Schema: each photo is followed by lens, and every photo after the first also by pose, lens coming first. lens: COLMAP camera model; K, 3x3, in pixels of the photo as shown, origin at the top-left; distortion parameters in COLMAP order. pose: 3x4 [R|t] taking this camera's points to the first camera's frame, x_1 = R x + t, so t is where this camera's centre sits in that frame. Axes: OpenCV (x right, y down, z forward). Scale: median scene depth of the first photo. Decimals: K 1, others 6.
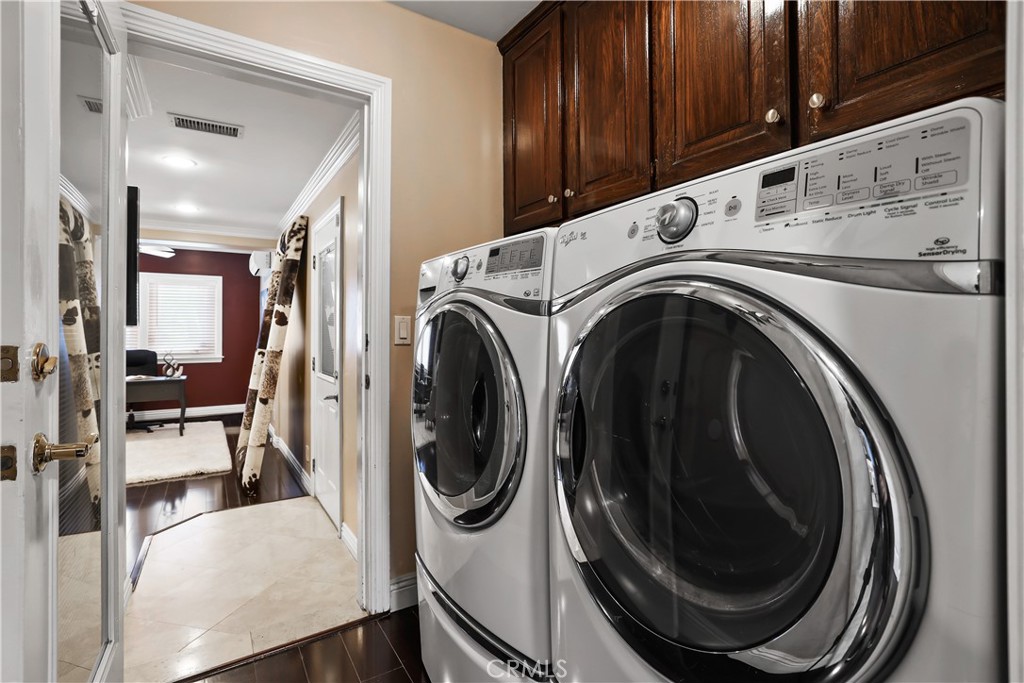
lens RADIAL K [[490.7, 0, 526.0], [0, 490.7, 340.7], [0, 0, 1]] dist [-0.000259, 0.000312]
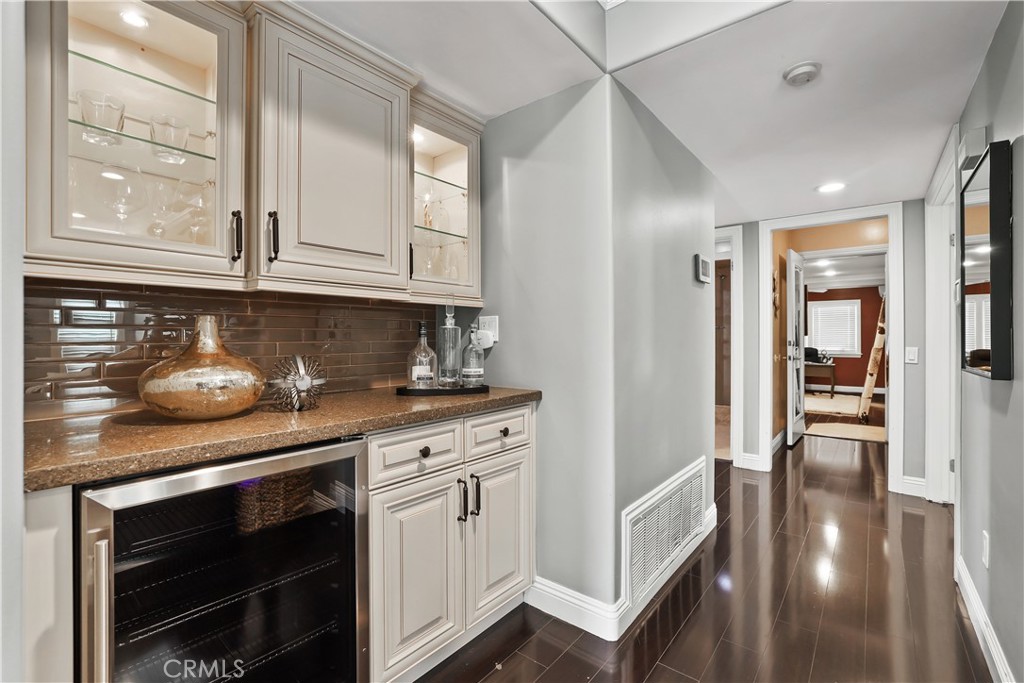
lens RADIAL K [[449.6, 0, 512.0], [0, 449.6, 341.5], [0, 0, 1]] dist [-0.045799, 0.016738]
pose [[0.313763, 0.000108, -0.949501, 0.389437], [-0.006737, 0.999975, -0.002112, 0.004994], [0.949477, 0.007059, 0.313756, -0.515881]]
